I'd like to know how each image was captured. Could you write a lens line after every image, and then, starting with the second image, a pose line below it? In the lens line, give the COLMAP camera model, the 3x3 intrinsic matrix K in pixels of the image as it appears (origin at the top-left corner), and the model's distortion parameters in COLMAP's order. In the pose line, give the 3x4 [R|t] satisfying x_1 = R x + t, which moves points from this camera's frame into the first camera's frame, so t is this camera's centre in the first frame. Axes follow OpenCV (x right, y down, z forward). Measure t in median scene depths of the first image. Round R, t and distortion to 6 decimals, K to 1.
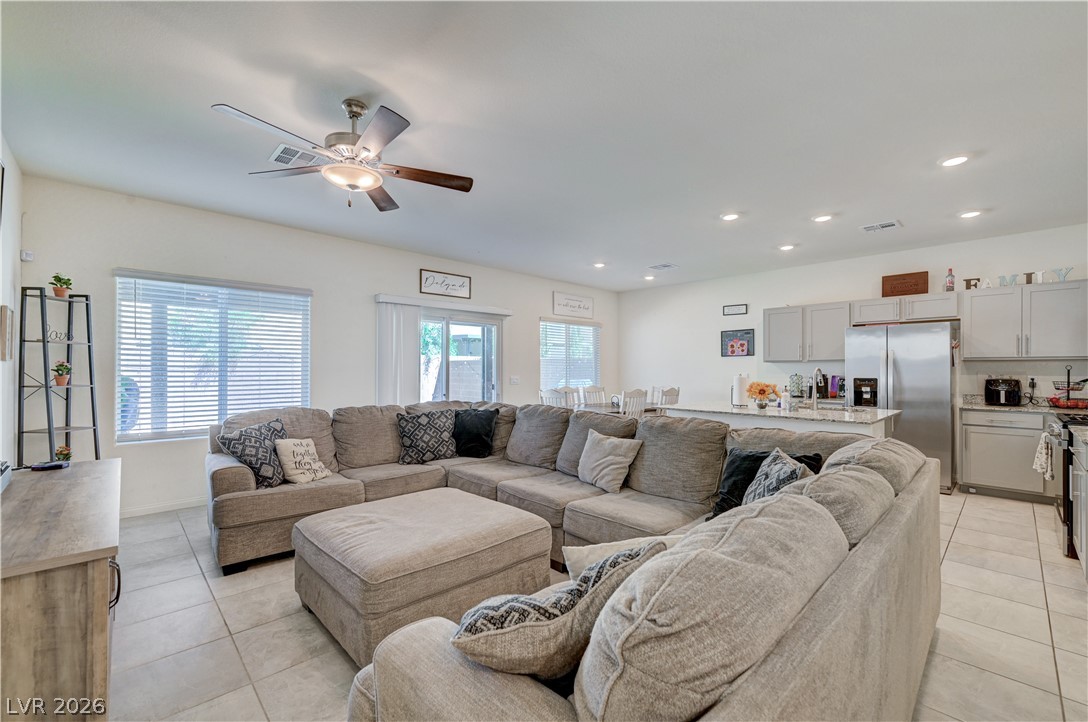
lens RADIAL K [[450.8, 0, 540.1], [0, 450.8, 364.1], [0, 0, 1]] dist [0.001246, 0.000099]
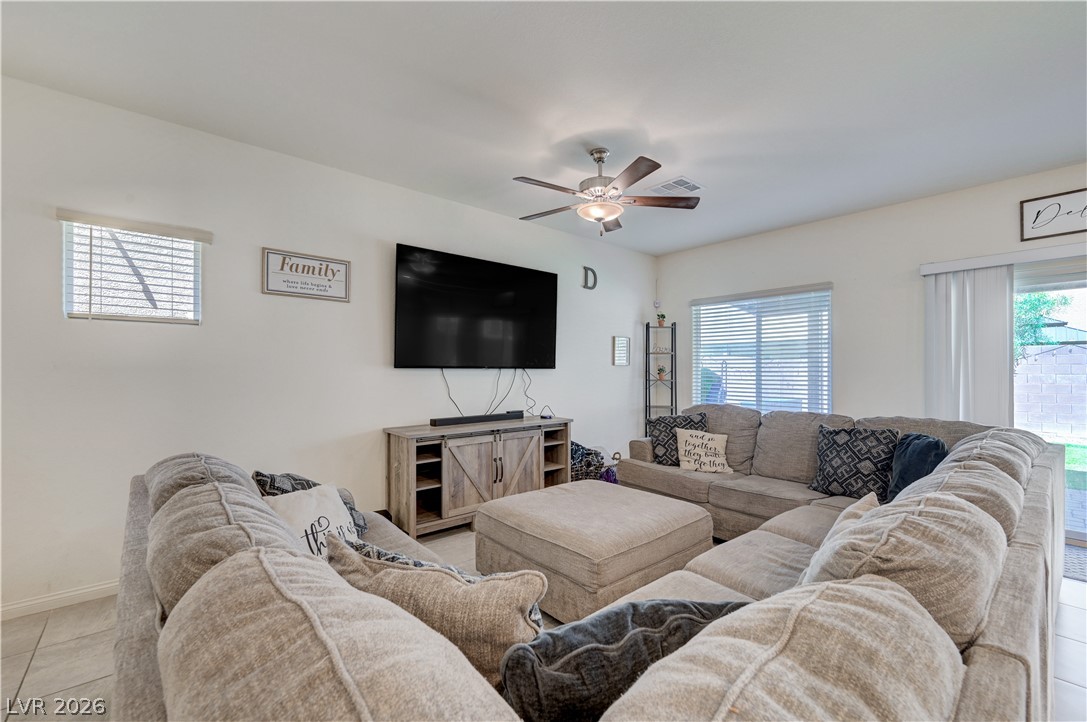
lens RADIAL K [[450.4, 0, 539.7], [0, 450.4, 367.3], [0, 0, 1]] dist [0.001246, 0.000099]
pose [[-0.042943, -0.011566, -0.999011, 0.502511], [0.007303, 0.999903, -0.011890, 0.014388], [0.999051, -0.007806, -0.042854, 0.551597]]
